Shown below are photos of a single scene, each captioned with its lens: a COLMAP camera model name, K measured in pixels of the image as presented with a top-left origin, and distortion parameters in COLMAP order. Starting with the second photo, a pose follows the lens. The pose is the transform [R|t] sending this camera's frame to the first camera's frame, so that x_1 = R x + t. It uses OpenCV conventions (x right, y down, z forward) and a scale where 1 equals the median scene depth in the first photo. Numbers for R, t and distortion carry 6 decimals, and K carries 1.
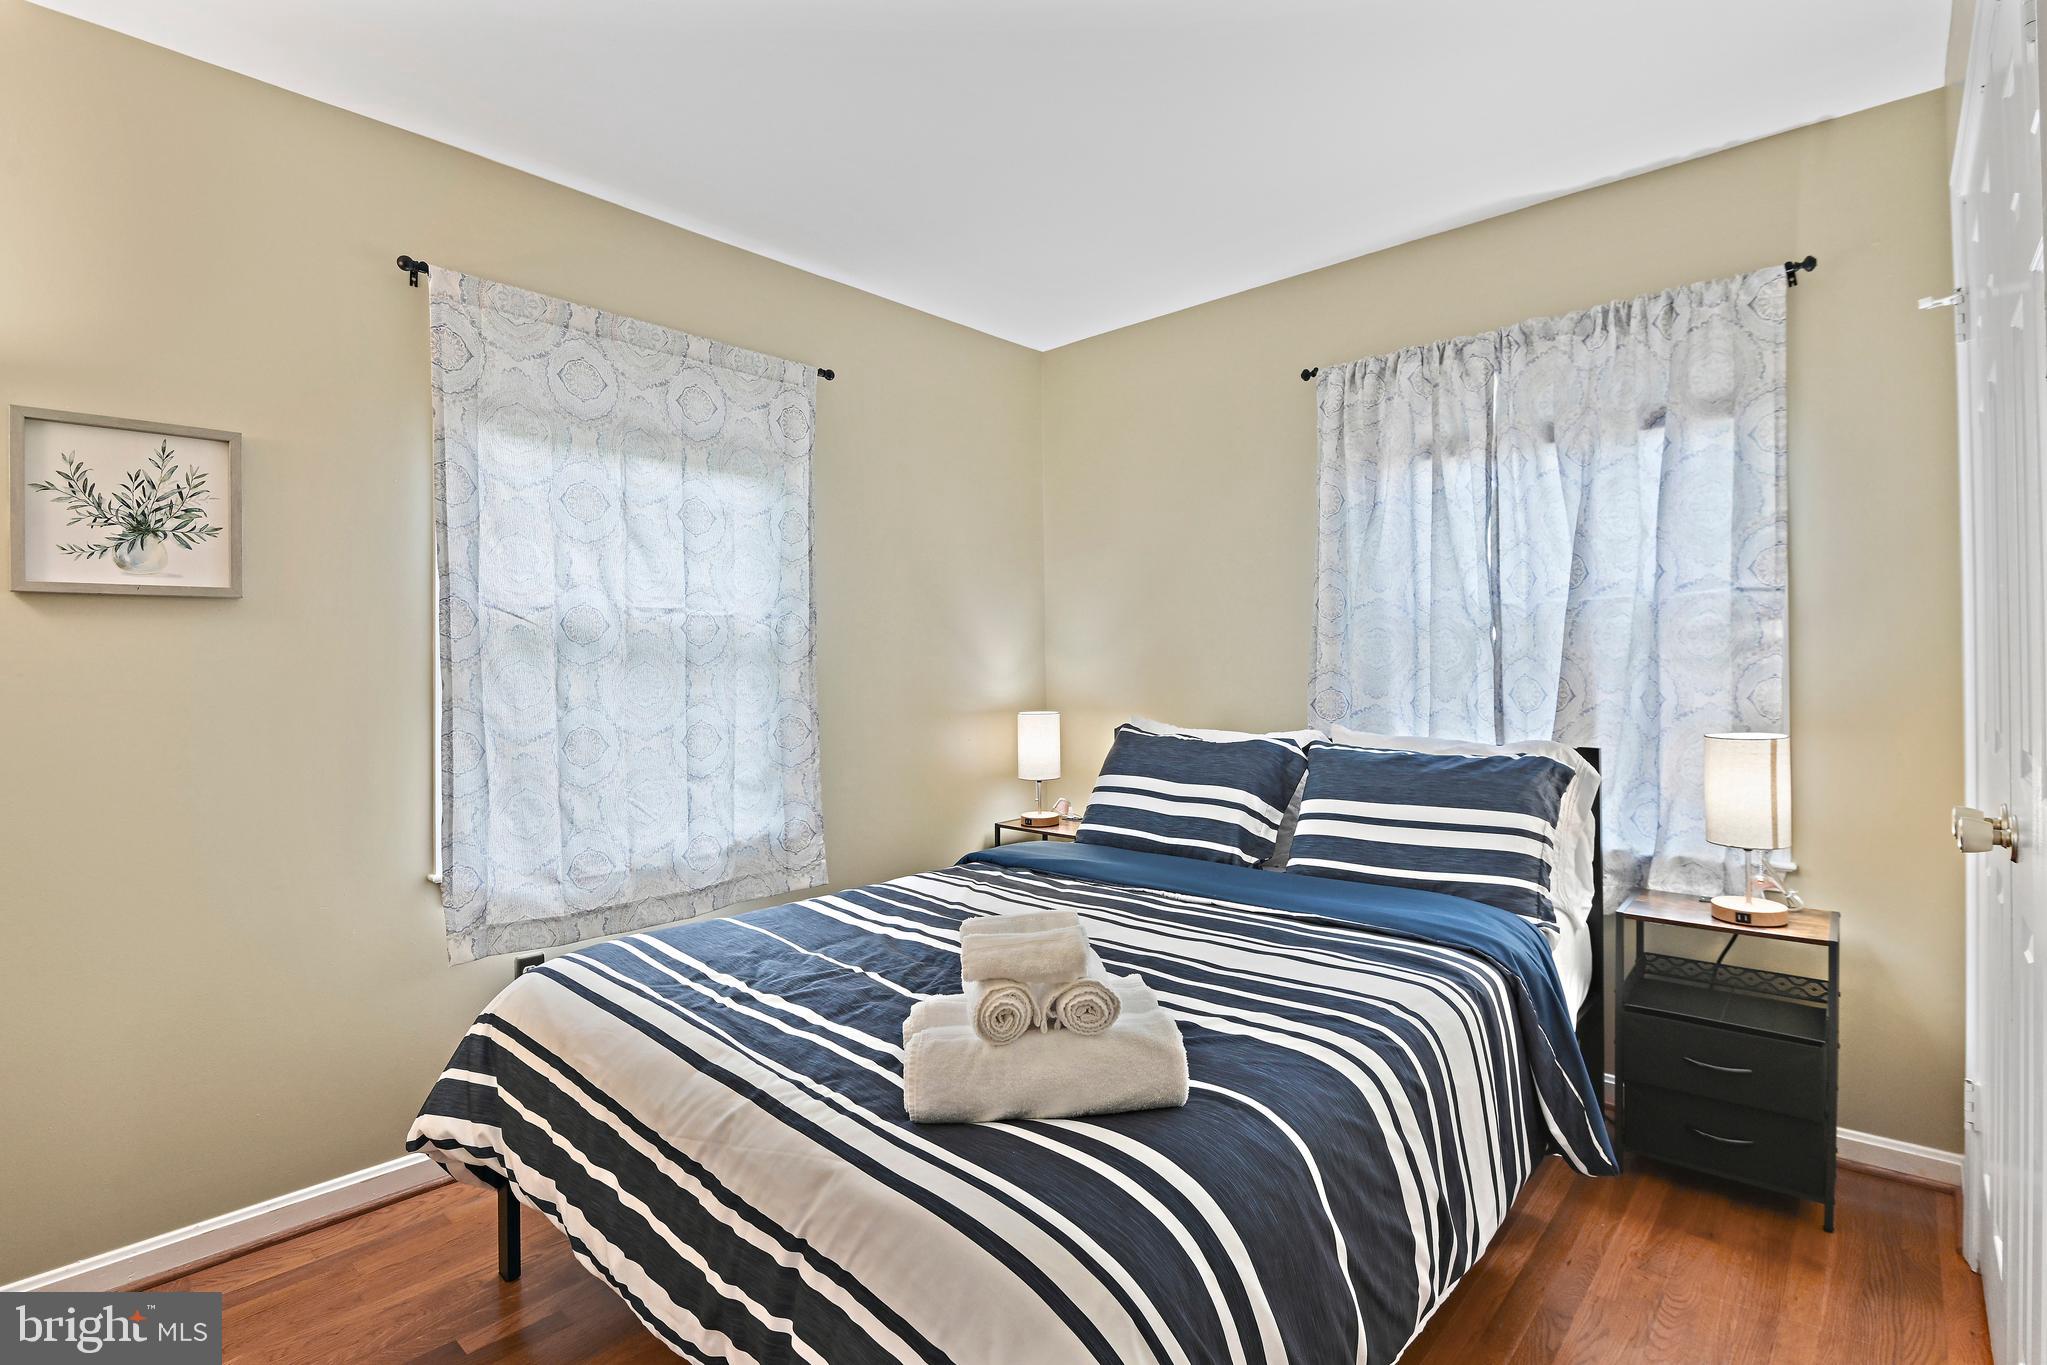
lens RADIAL K [[960.8, 0, 1022.6], [0, 960.8, 664.0], [0, 0, 1]] dist [-0.003258, -0.009429]
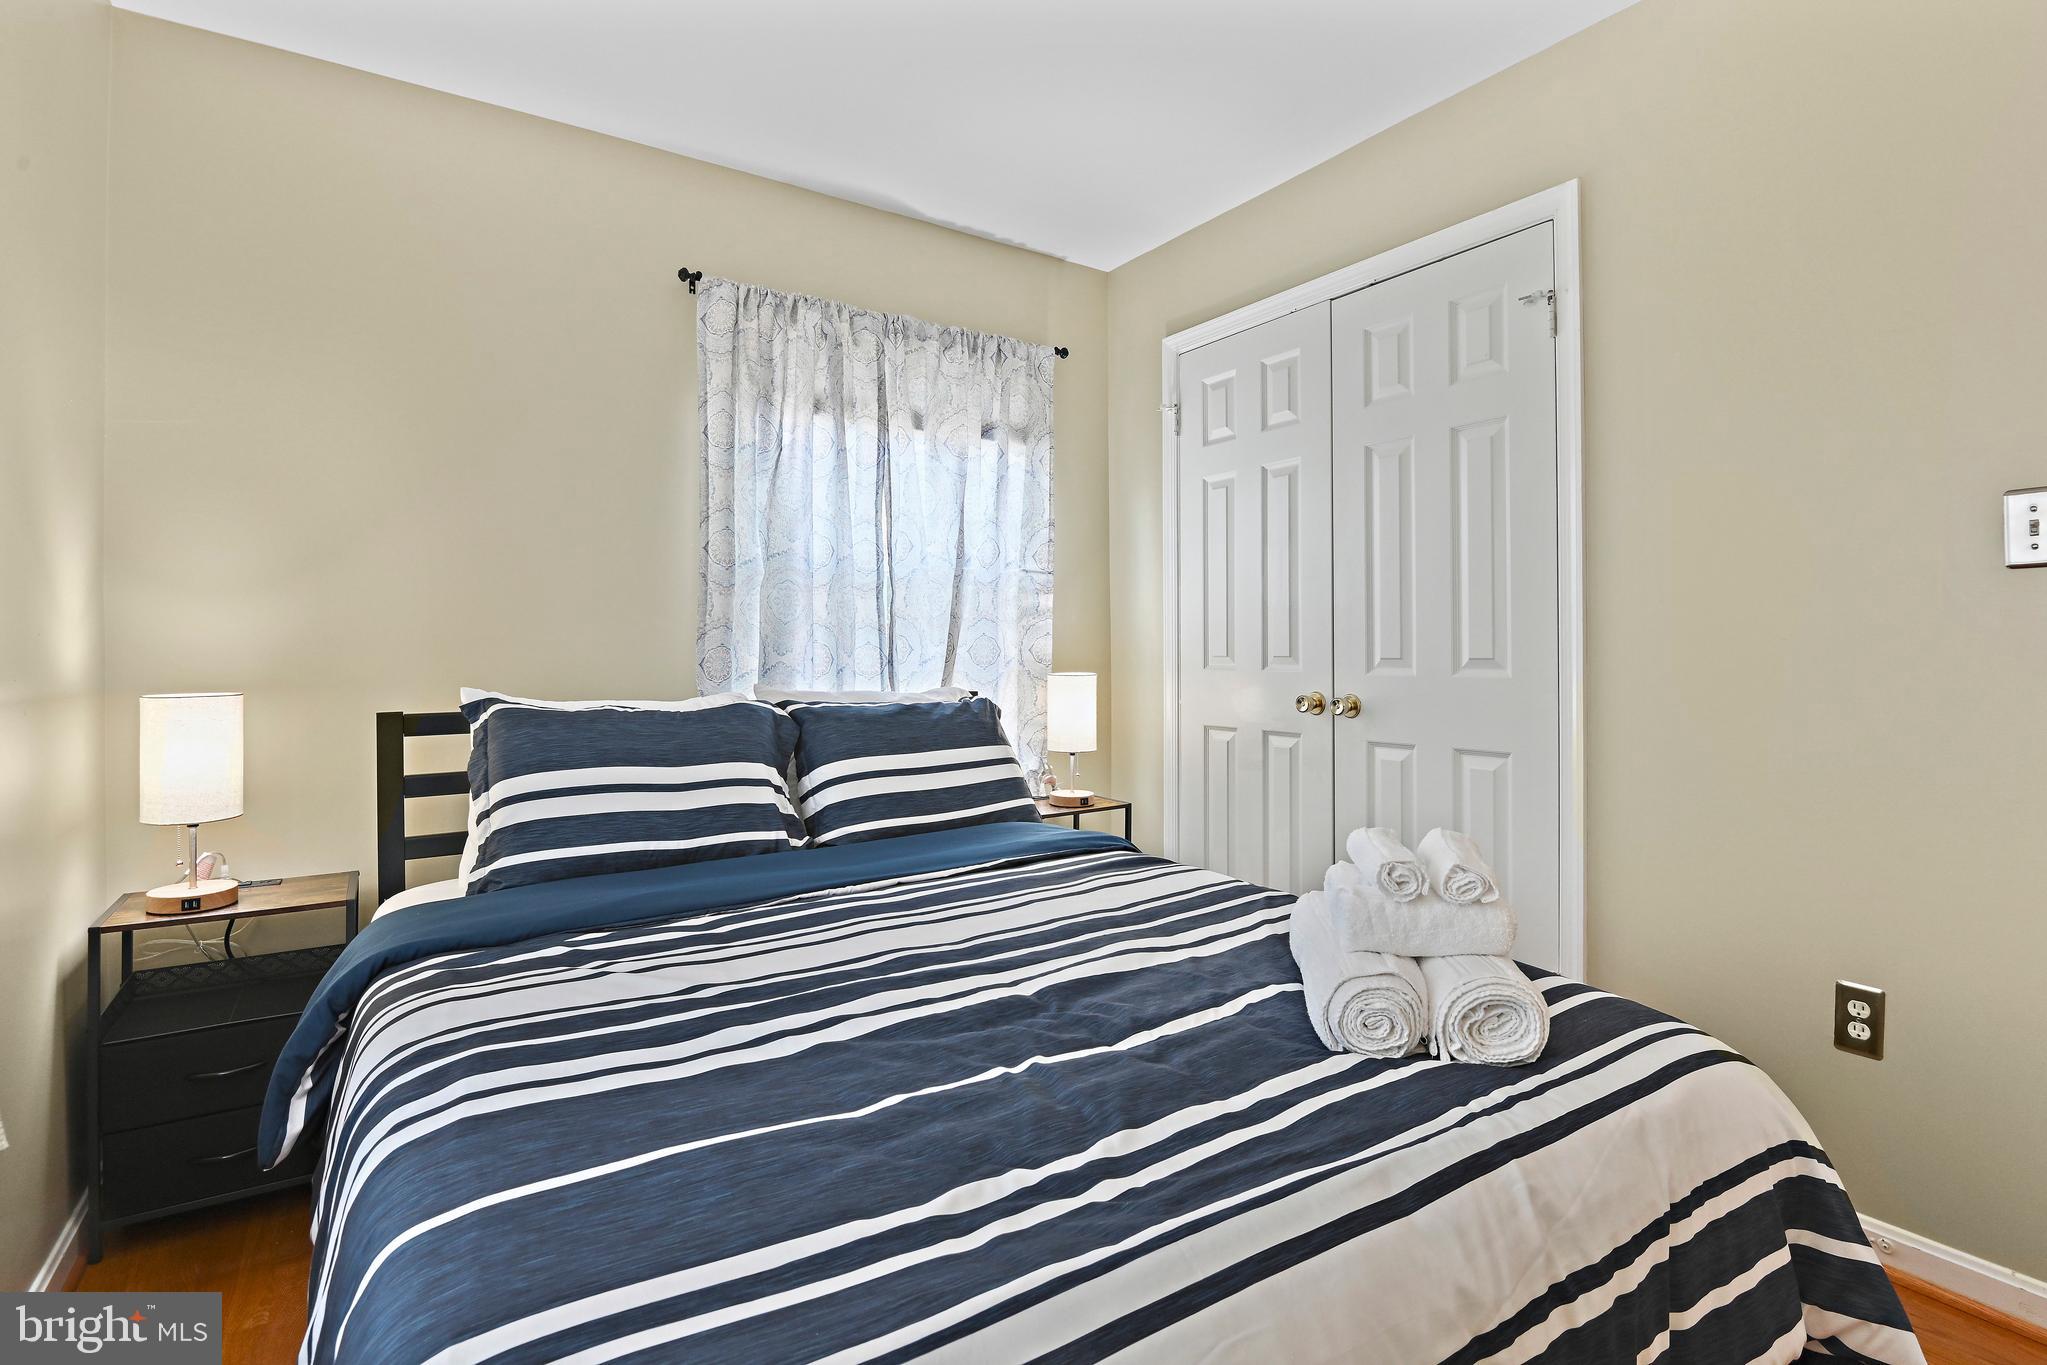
lens RADIAL K [[960.8, 0, 1022.6], [0, 960.8, 664.0], [0, 0, 1]] dist [-0.003258, -0.009429]
pose [[0.236334, -0.006211, 0.971652, -0.578675], [0.001569, 0.999981, 0.006011, 0.046294], [-0.971671, 0.000104, 0.236339, 0.651606]]
